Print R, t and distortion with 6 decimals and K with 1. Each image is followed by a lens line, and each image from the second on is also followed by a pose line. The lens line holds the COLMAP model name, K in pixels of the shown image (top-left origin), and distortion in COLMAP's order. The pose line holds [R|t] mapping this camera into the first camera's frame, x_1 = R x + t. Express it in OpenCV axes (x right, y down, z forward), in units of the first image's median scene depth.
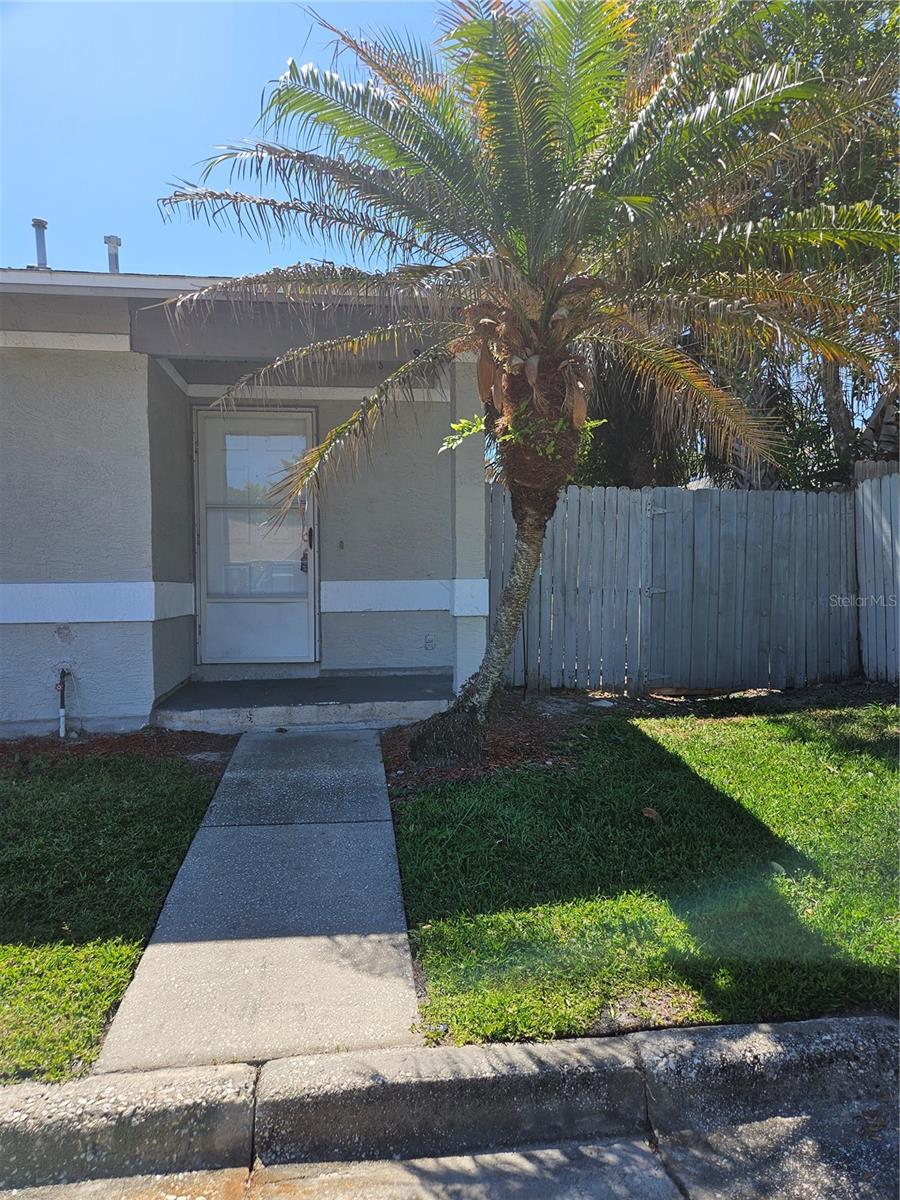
lens RADIAL K [[807.9, 0, 458.1], [0, 807.9, 604.5], [0, 0, 1]] dist [0.070032, -0.064310]
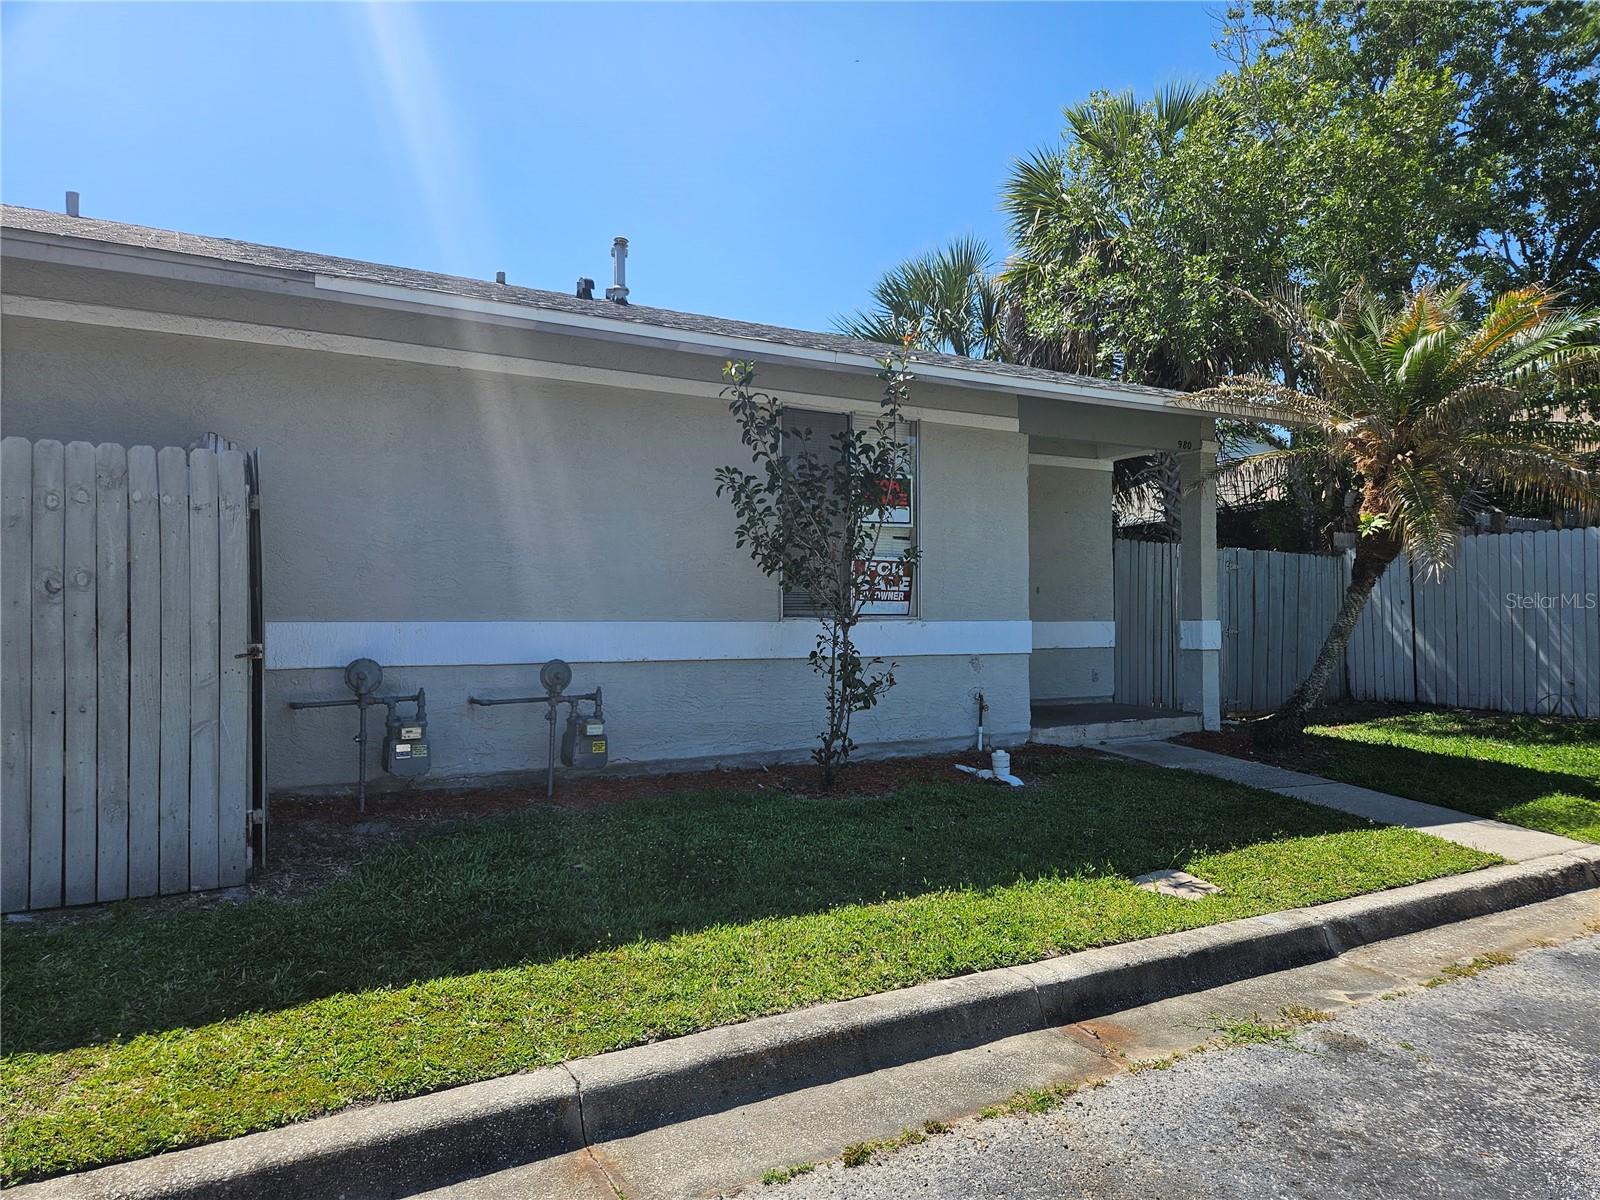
lens RADIAL K [[1072.8, 0, 800.0], [0, 1072.8, 600.0], [0, 0, 1]] dist [0.071728, -0.073450]
pose [[0.923307, 0.014651, 0.383782, -1.300437], [0.007224, 0.998433, -0.055494, 0.027985], [-0.383994, 0.054010, 0.921755, -0.342908]]
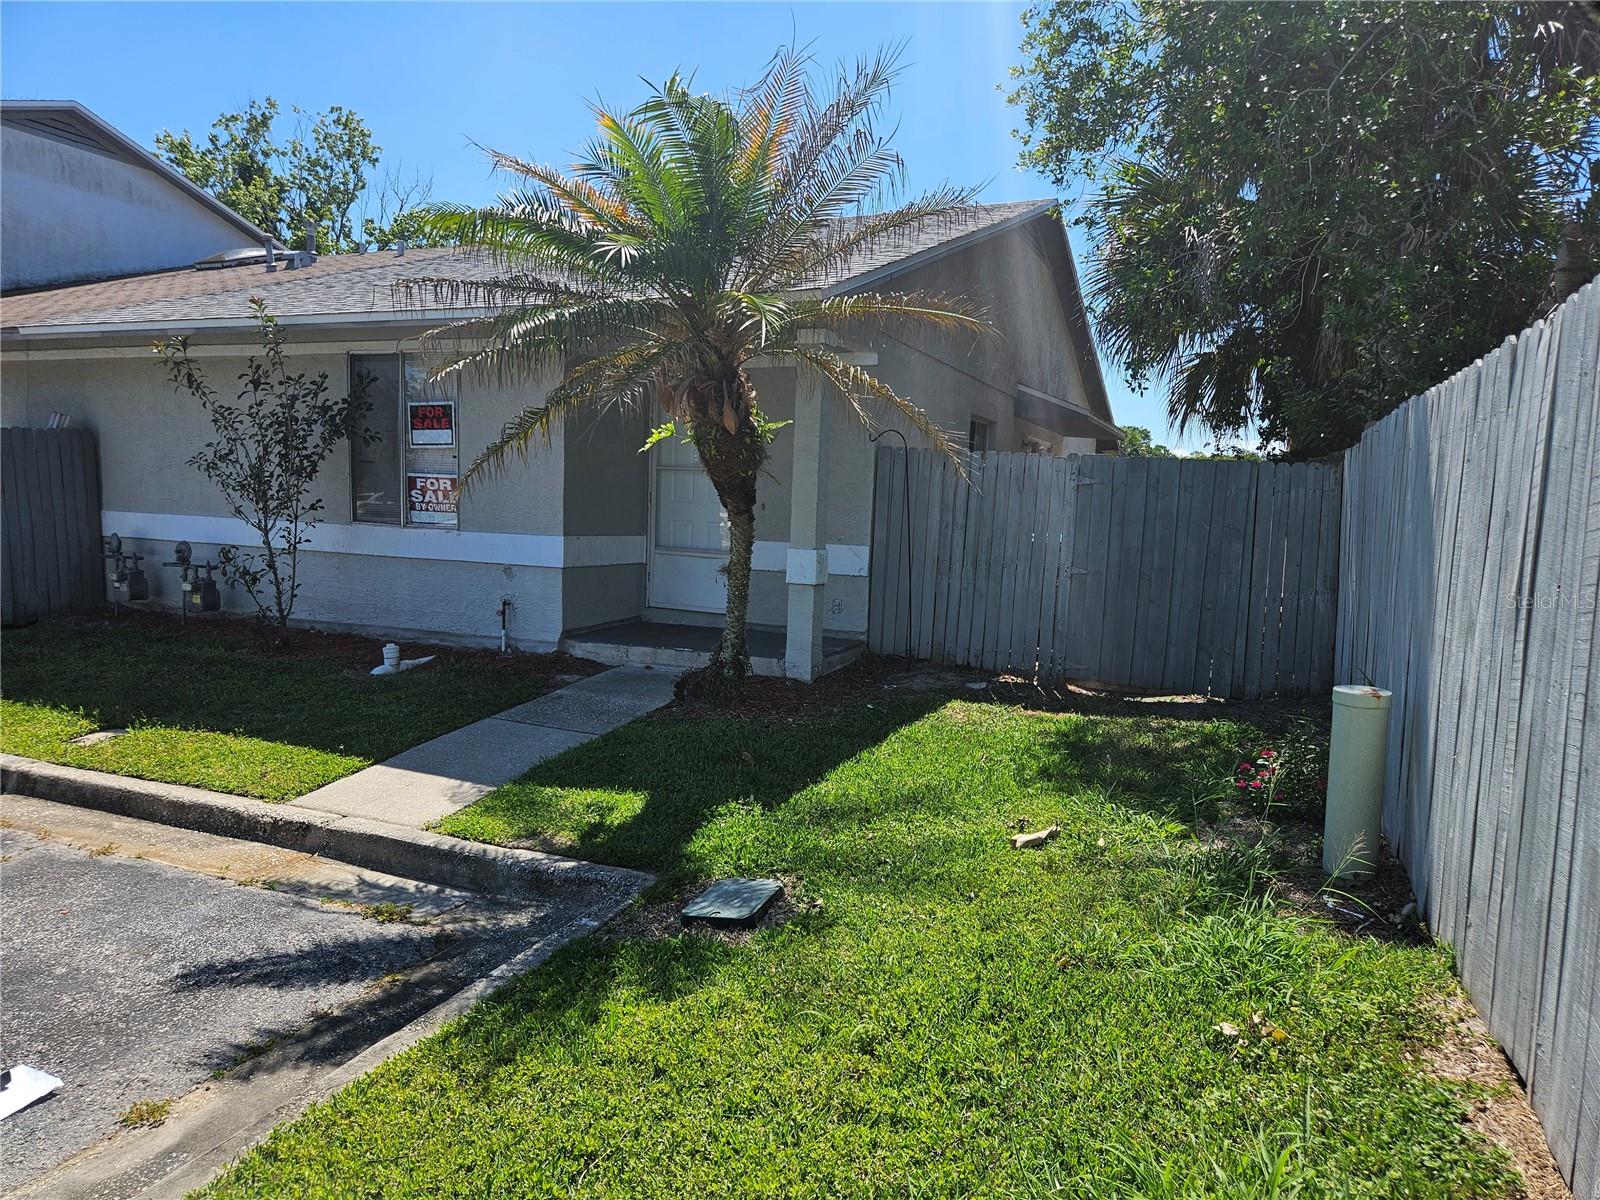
lens RADIAL K [[1077.2, 0, 793.7], [0, 1077.2, 610.2], [0, 0, 1]] dist [0.070032, -0.064310]
pose [[0.858358, 0.089996, -0.505096, 0.768786], [-0.058077, 0.995211, 0.078625, -0.065236], [0.509753, -0.038154, 0.859474, -0.243061]]
